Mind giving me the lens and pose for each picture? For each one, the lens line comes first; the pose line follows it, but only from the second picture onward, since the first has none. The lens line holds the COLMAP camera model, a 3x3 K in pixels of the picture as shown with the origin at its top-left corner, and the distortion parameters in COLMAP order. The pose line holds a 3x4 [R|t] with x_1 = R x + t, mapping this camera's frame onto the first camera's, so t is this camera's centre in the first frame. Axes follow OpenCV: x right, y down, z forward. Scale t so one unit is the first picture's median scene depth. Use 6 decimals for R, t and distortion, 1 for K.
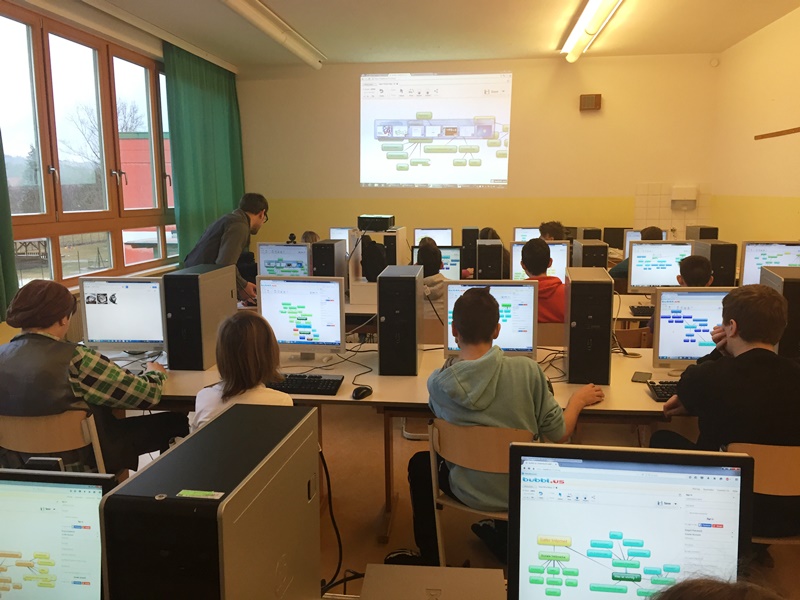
lens RADIAL K [[682.7, 0, 401.5], [0, 682.7, 295.6], [0, 0, 1]] dist [0.033732, -0.036367]
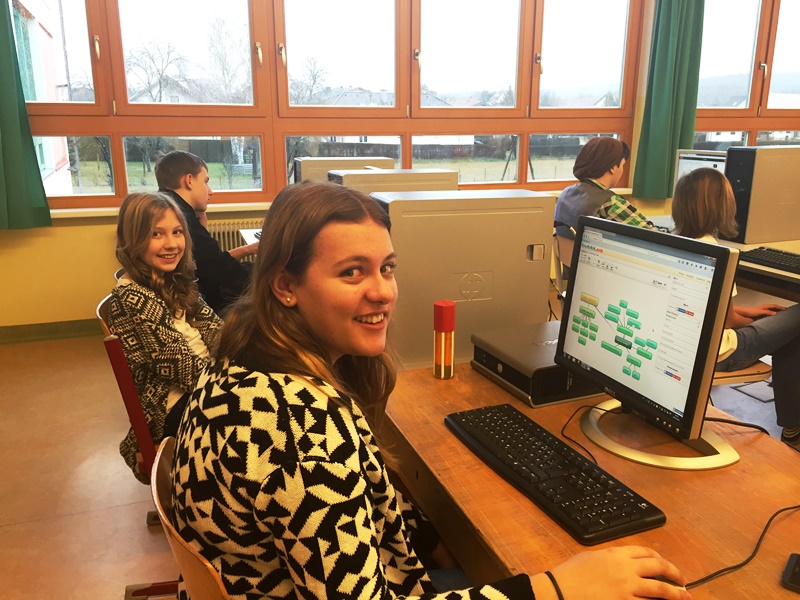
lens RADIAL K [[682.7, 0, 397.2], [0, 682.7, 303.0], [0, 0, 1]] dist [0.033732, -0.036367]
pose [[0.481398, 0.240575, -0.842840, 1.074372], [-0.137000, 0.970429, 0.198744, 0.174194], [0.865729, 0.019794, 0.500122, 0.116772]]
